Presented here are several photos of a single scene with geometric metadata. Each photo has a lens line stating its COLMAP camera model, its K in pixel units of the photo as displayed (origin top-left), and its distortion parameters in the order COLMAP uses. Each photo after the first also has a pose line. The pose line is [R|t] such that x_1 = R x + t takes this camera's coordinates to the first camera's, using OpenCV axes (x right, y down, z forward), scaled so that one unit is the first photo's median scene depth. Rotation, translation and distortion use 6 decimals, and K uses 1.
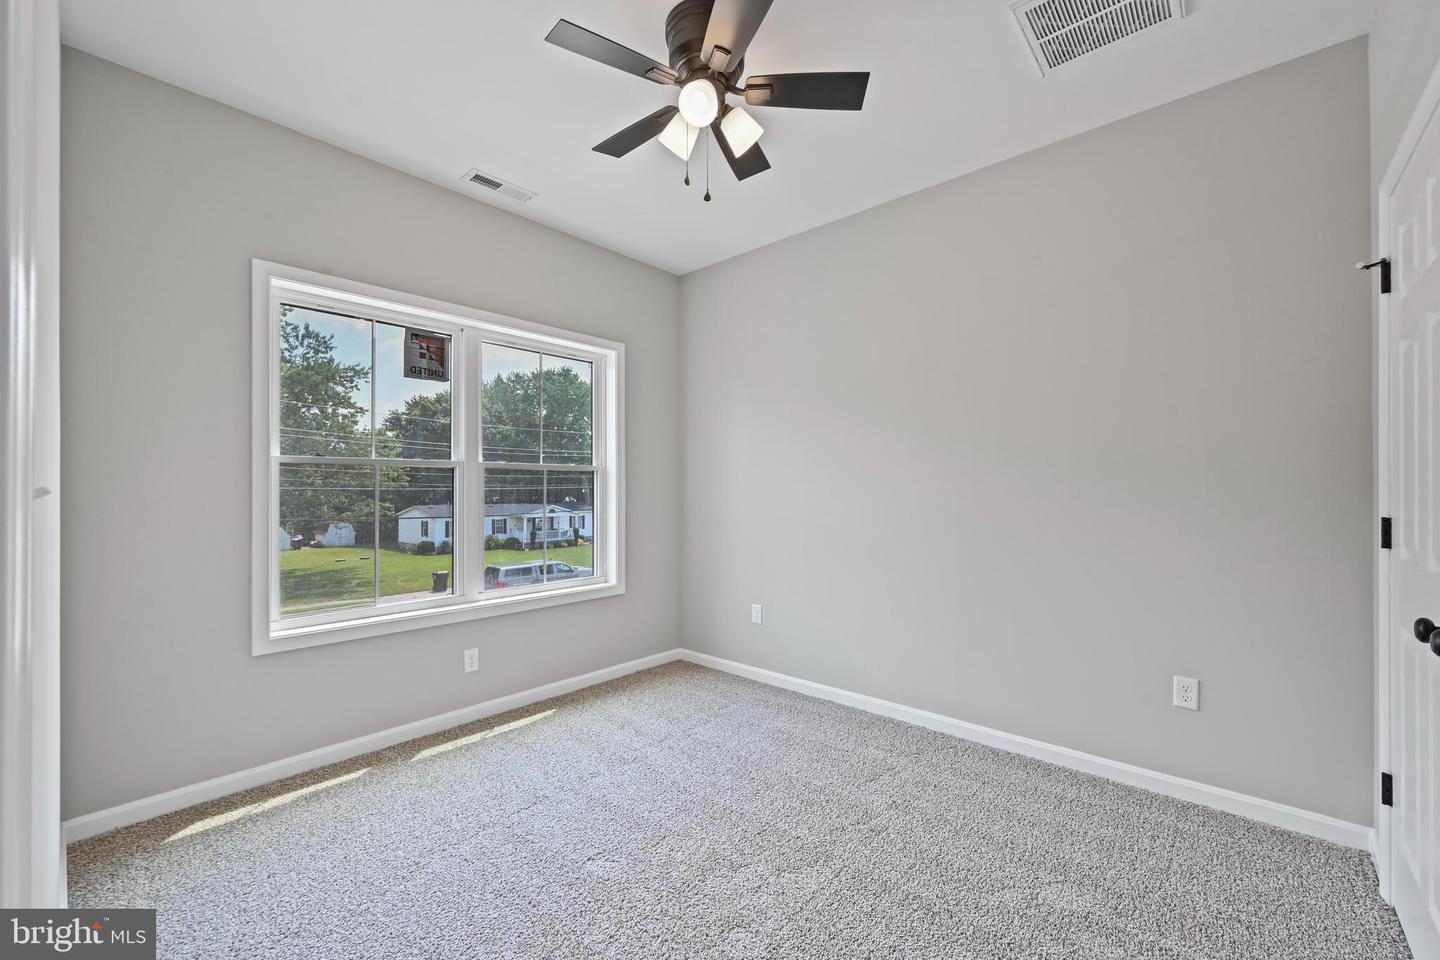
lens RADIAL K [[590.6, 0, 730.7], [0, 590.6, 483.7], [0, 0, 1]] dist [-0.000811, 0.000366]
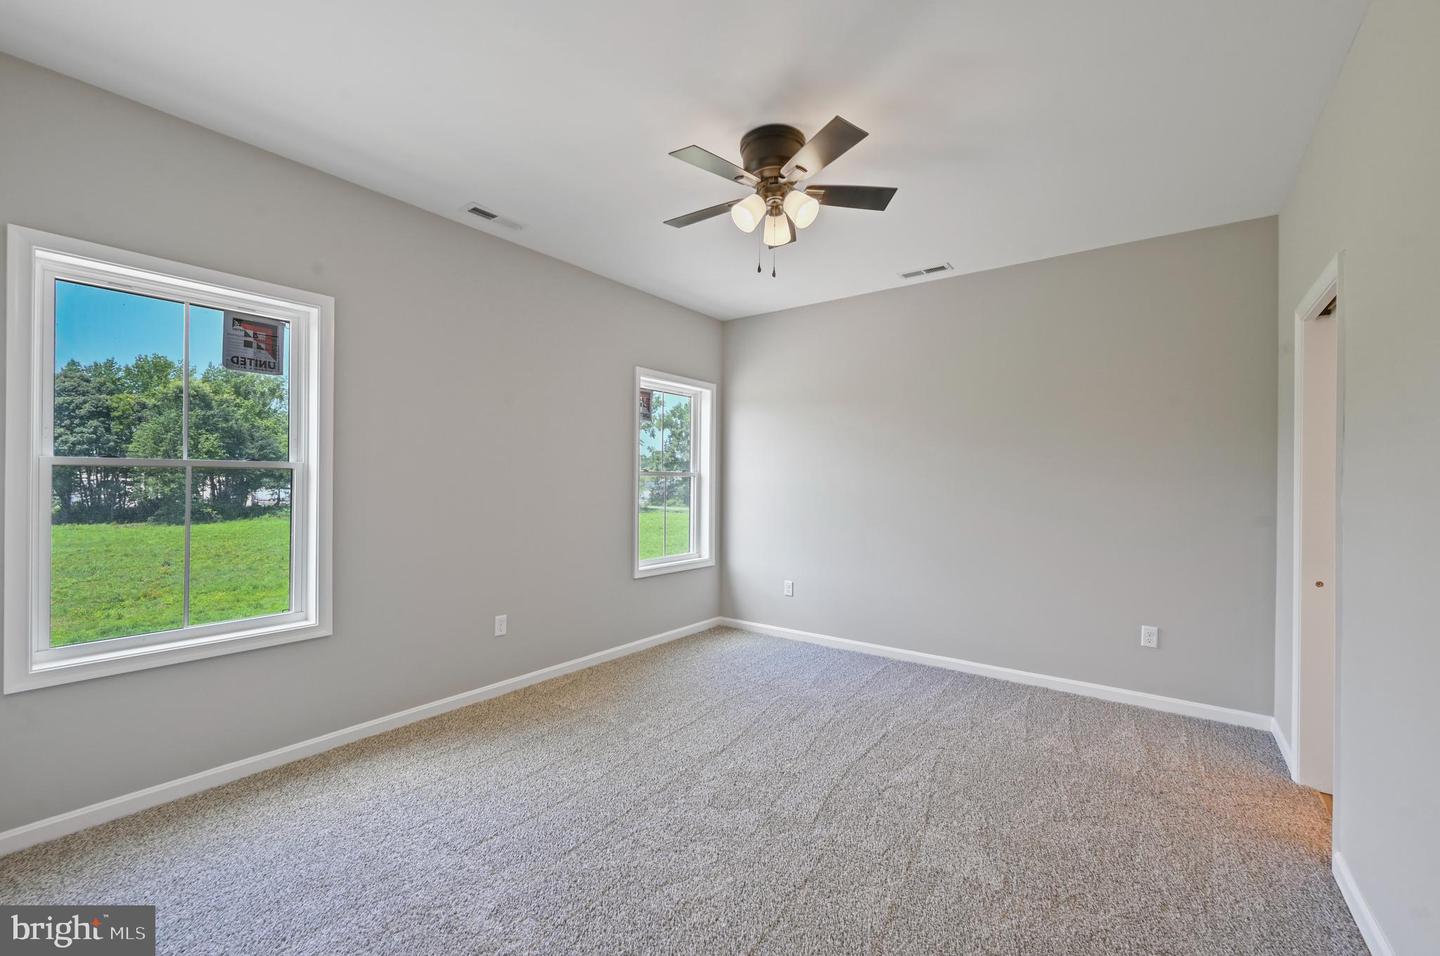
lens RADIAL K [[579.6, 0, 691.7], [0, 579.6, 488.7], [0, 0, 1]] dist [-0.002303, 0.000080]
pose [[0.999556, -0.000162, 0.029804, 0.116756], [0.000306, 0.999988, -0.004834, 0.002902], [-0.029803, 0.004841, 0.999544, 0.122304]]
